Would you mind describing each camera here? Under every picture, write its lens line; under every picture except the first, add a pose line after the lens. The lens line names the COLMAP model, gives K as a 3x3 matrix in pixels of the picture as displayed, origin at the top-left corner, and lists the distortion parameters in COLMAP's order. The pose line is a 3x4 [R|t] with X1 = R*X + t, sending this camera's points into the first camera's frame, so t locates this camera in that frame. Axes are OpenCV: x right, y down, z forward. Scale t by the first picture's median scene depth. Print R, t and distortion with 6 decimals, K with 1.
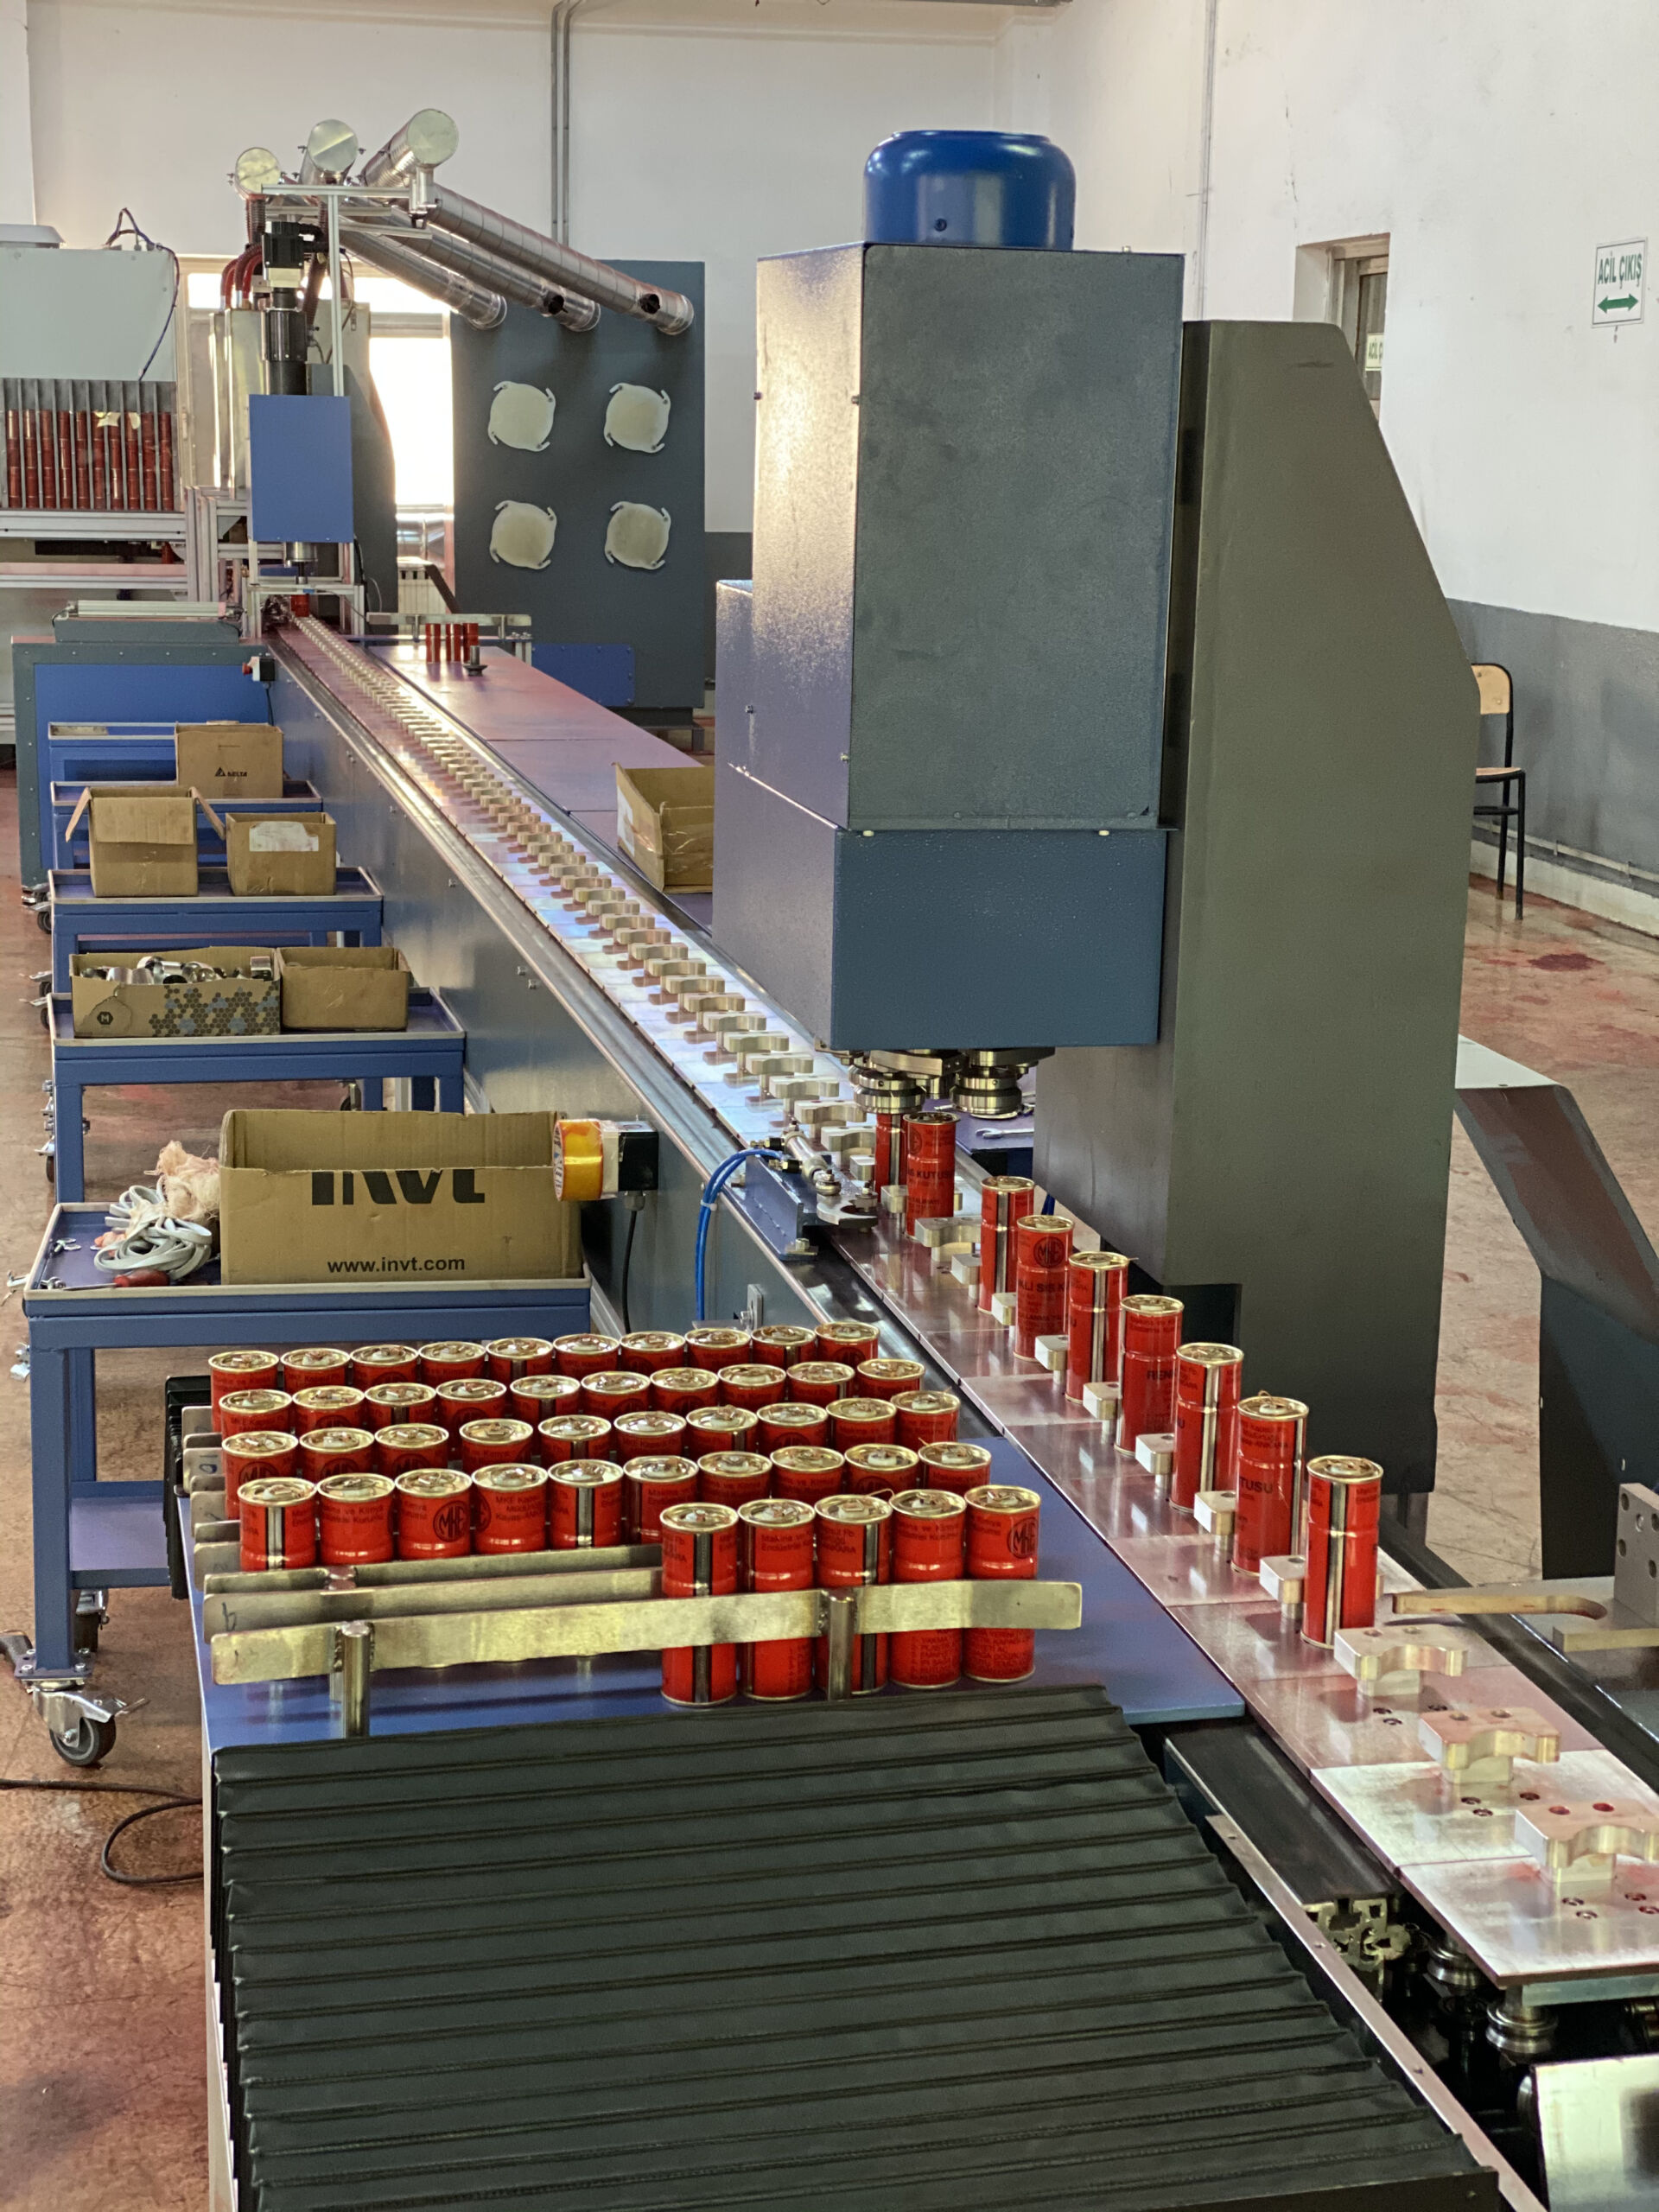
lens RADIAL K [[3341.1, 0, 829.5], [0, 3341.1, 1106.0], [0, 0, 1]] dist [0.032848, 0.036252]
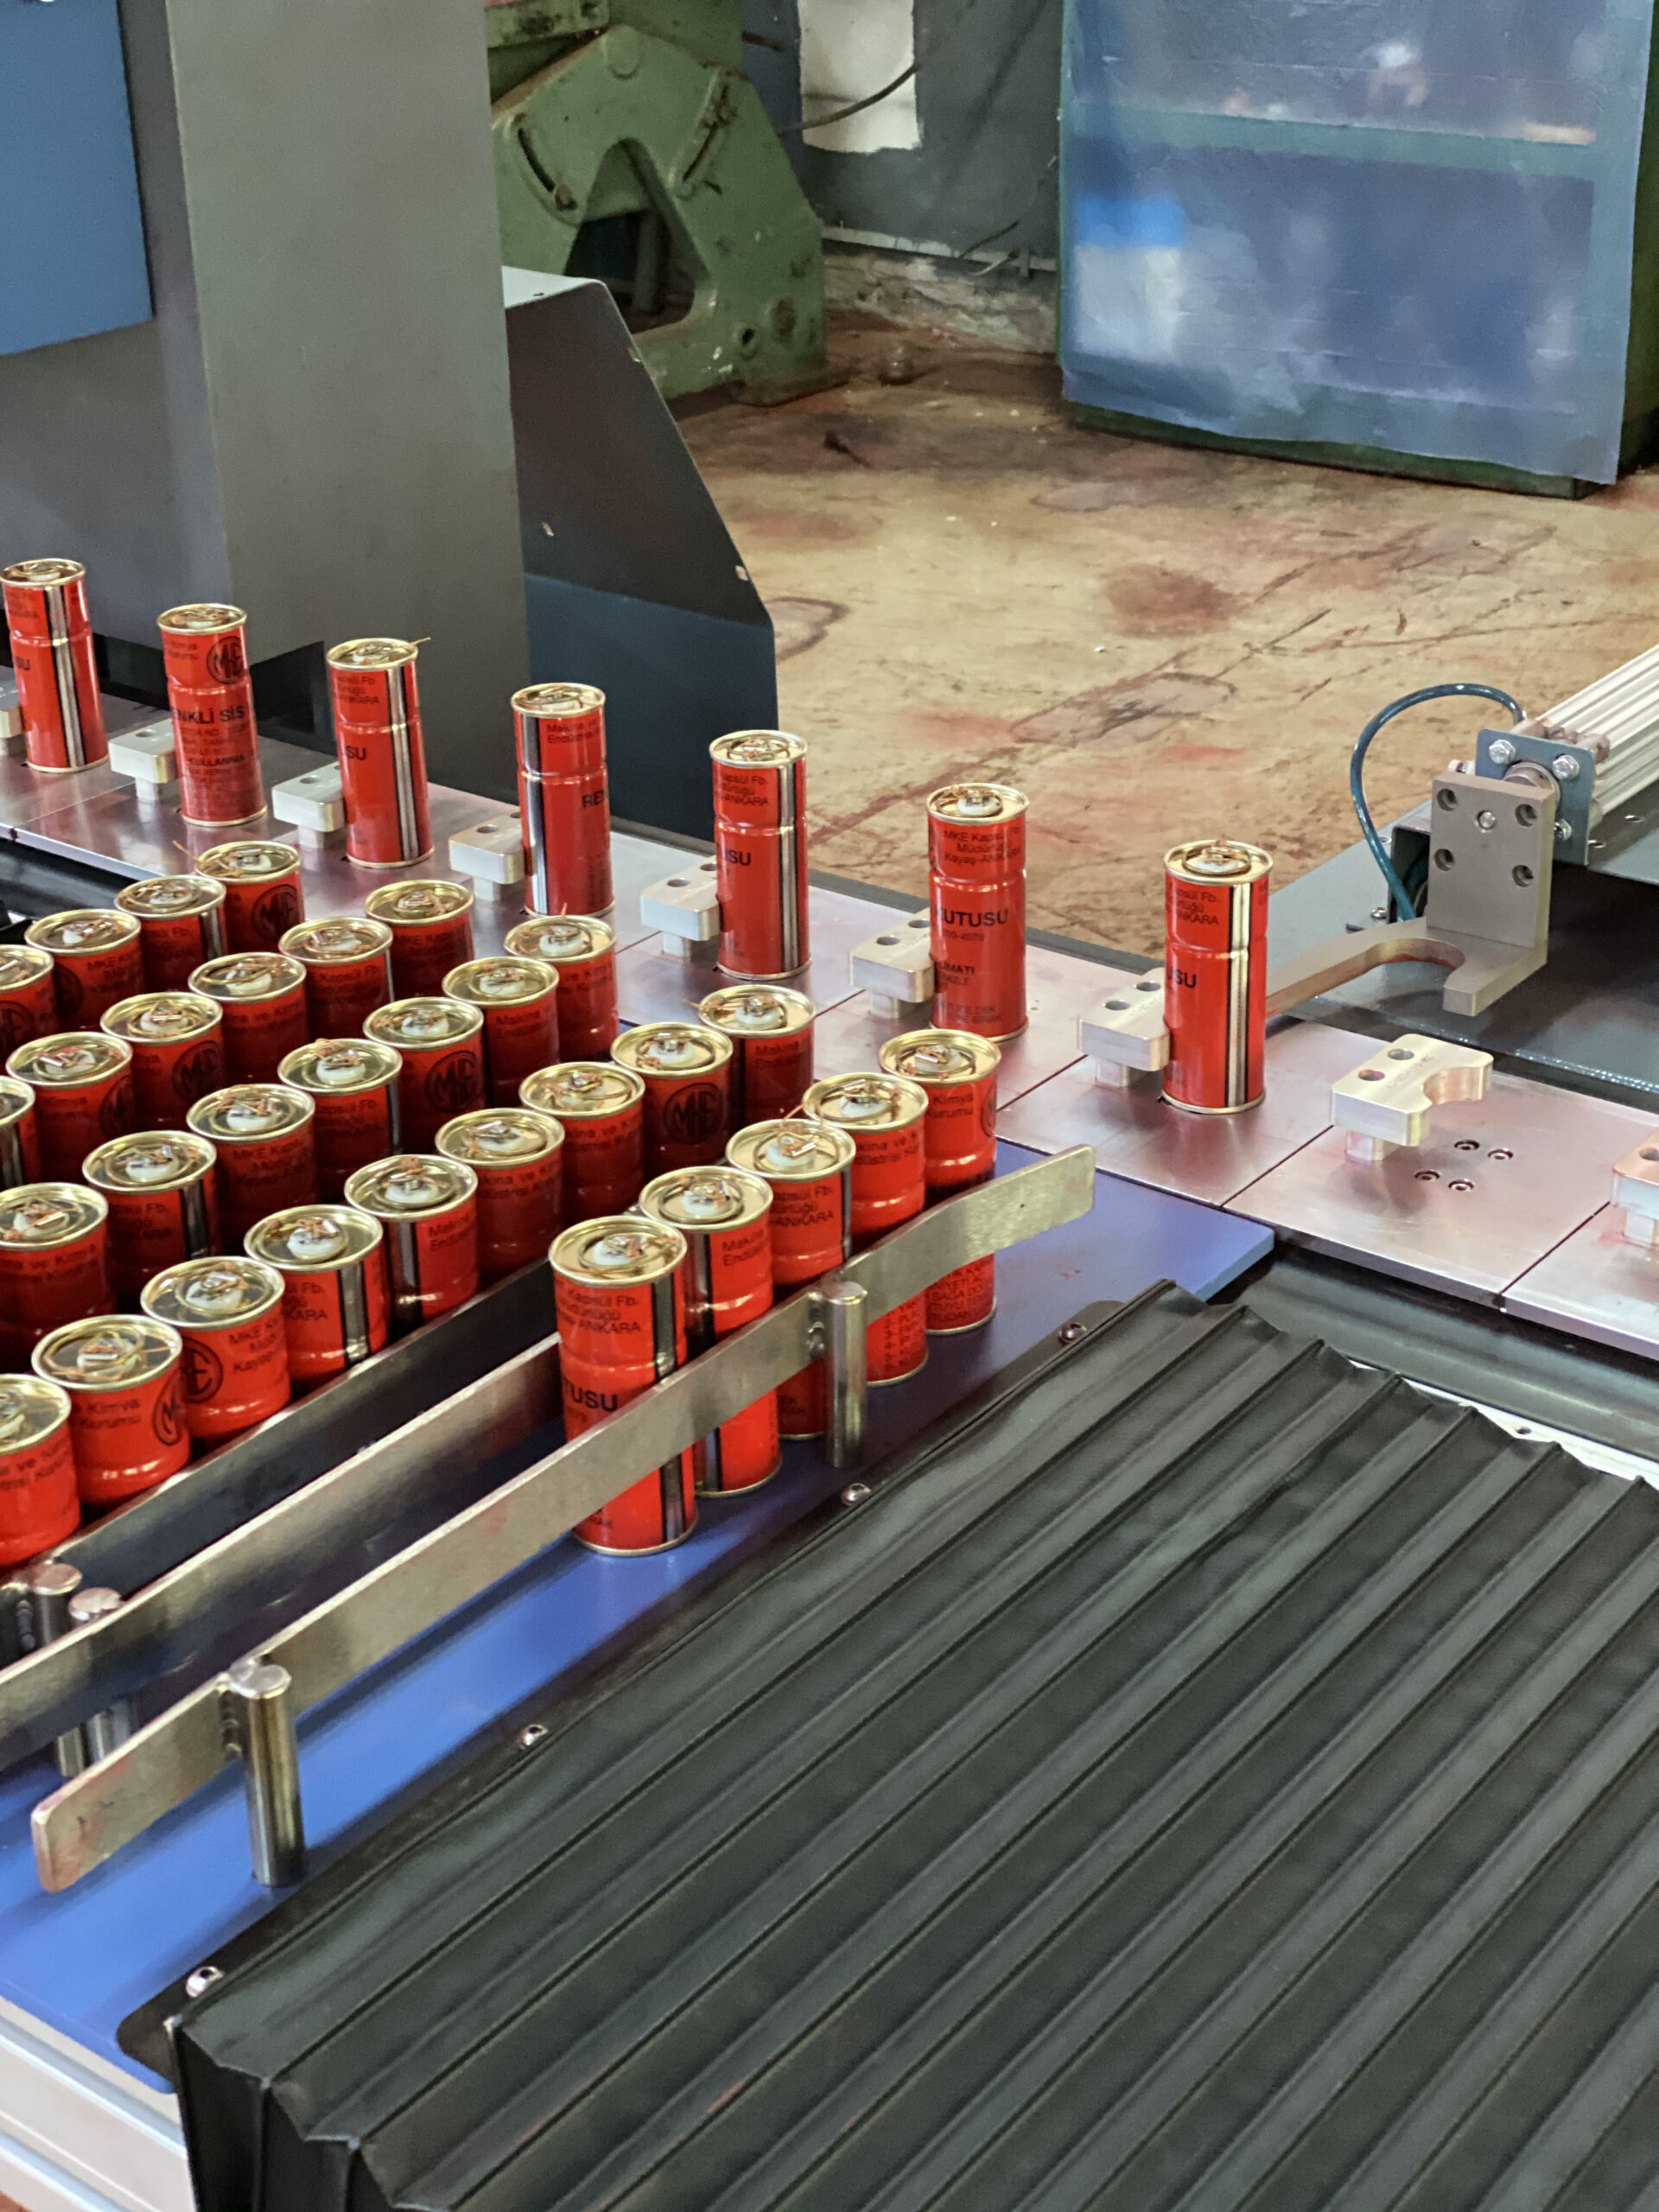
lens RADIAL K [[3341.1, 0, 829.5], [0, 3341.1, 1106.0], [0, 0, 1]] dist [0.032848, 0.036252]
pose [[0.769118, -0.316227, 0.555390, -0.295093], [0.173773, 0.939743, 0.294424, -0.060144], [-0.615029, -0.129935, 0.777725, 0.474101]]
